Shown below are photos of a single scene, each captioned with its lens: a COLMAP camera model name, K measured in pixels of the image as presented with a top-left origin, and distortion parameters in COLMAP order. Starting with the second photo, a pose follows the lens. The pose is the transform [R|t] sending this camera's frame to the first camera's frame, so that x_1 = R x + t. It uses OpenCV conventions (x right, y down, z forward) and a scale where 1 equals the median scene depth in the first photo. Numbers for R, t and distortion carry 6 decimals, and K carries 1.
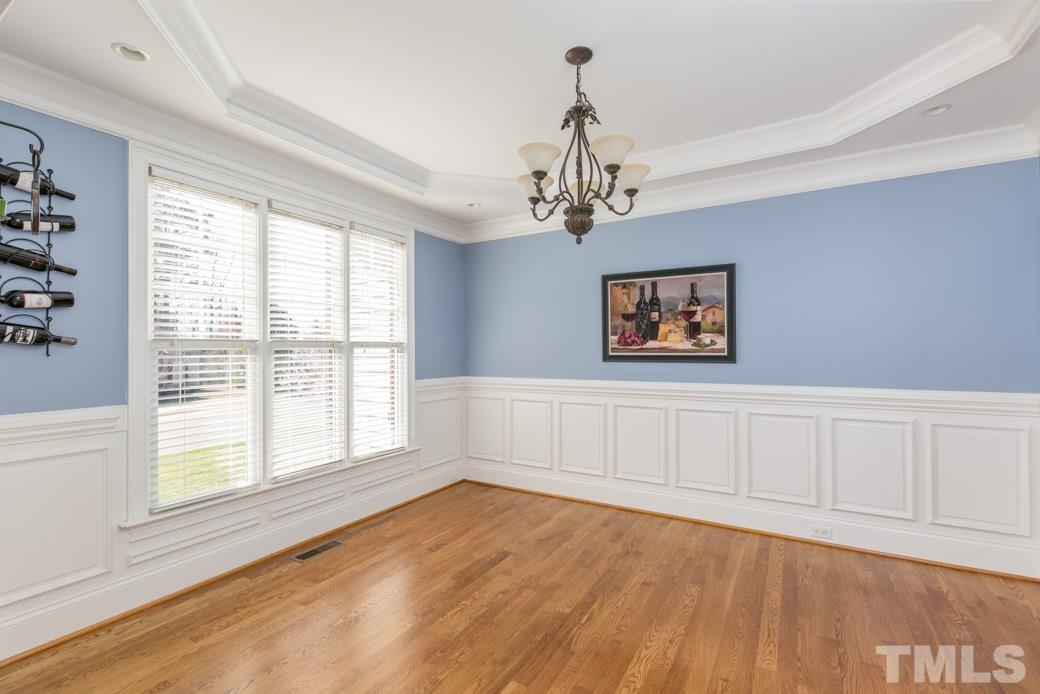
lens RADIAL K [[469.3, 0, 519.7], [0, 469.3, 350.6], [0, 0, 1]] dist [0.000034, -0.000096]
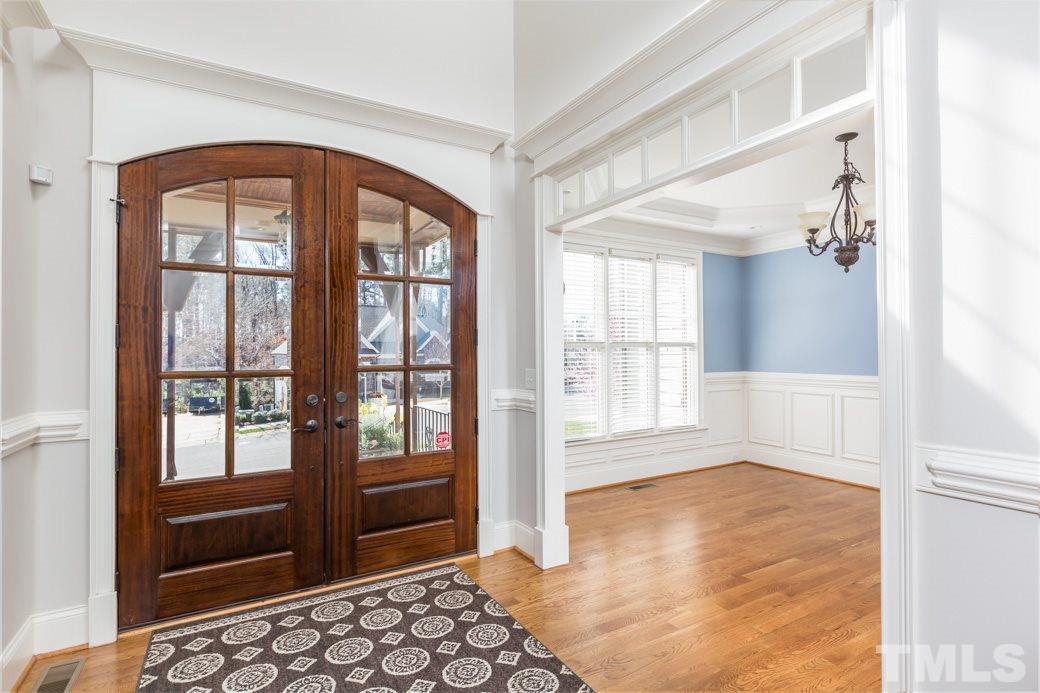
lens RADIAL K [[508.2, 0, 520.2], [0, 508.2, 344.4], [0, 0, 1]] dist [-0.001508, -0.000188]
pose [[0.874699, -0.004174, -0.484649, 0.005286], [-0.000464, 0.999955, -0.009448, 0.001075], [0.484667, 0.008489, 0.874658, -0.561271]]
